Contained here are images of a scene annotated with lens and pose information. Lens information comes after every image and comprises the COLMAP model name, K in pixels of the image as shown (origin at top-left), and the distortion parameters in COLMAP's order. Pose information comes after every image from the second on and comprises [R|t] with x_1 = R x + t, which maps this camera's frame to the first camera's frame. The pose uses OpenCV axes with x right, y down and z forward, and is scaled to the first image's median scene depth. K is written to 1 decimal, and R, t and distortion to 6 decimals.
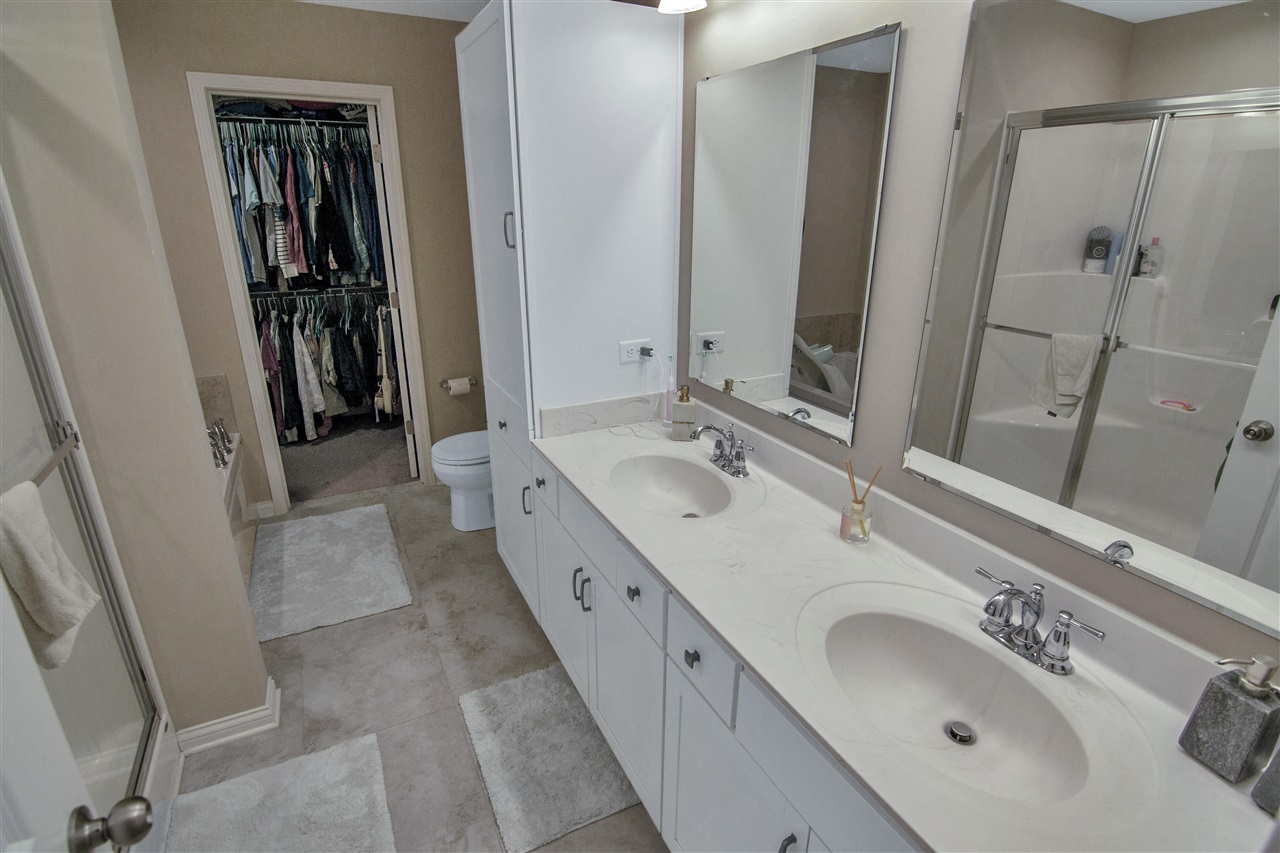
lens RADIAL K [[631.3, 0, 643.6], [0, 631.3, 425.9], [0, 0, 1]] dist [-0.009380, -0.001380]
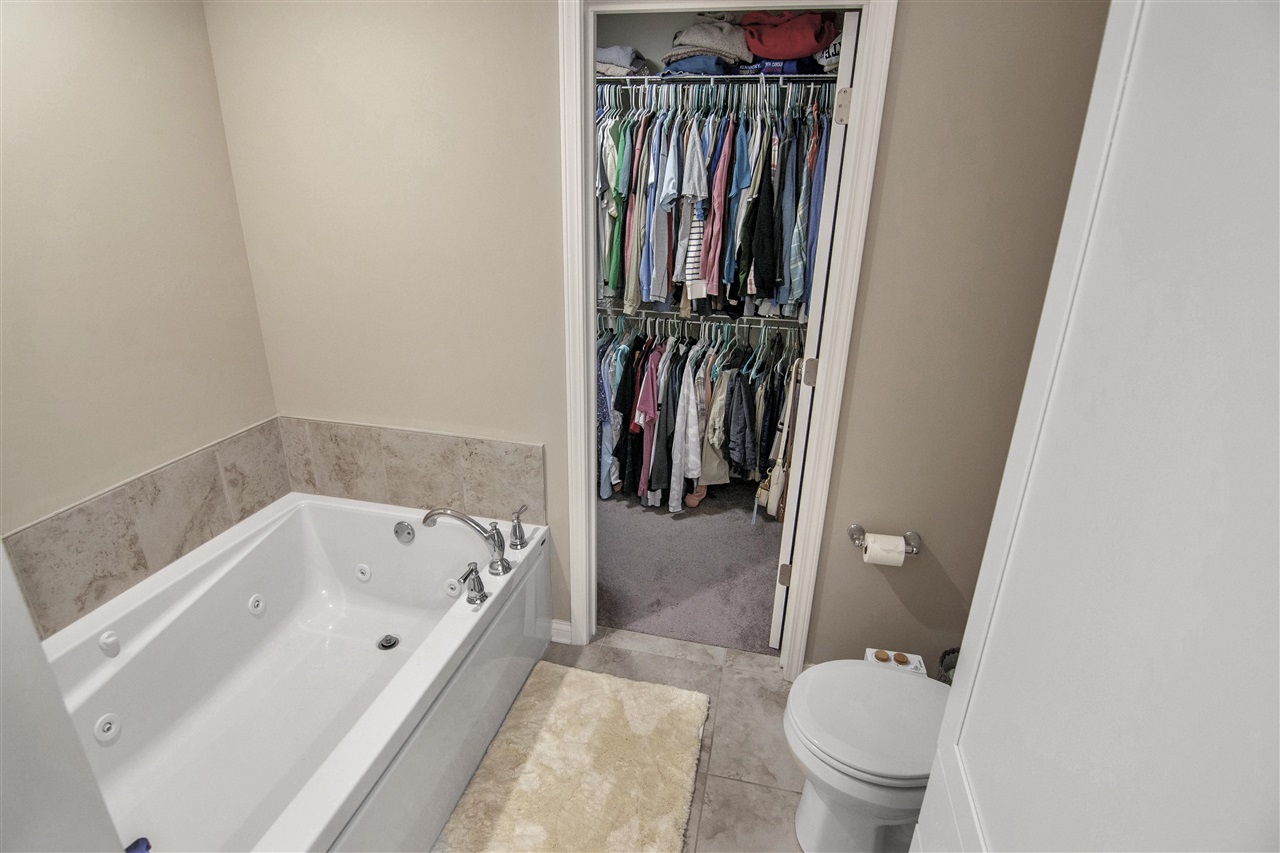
lens RADIAL K [[631.3, 0, 643.6], [0, 631.3, 425.9], [0, 0, 1]] dist [-0.009380, -0.001380]
pose [[0.763460, 0.237925, -0.600434, -0.136448], [-0.236144, 0.968135, 0.083368, -0.141488], [0.601137, 0.078141, 0.795317, 0.399470]]
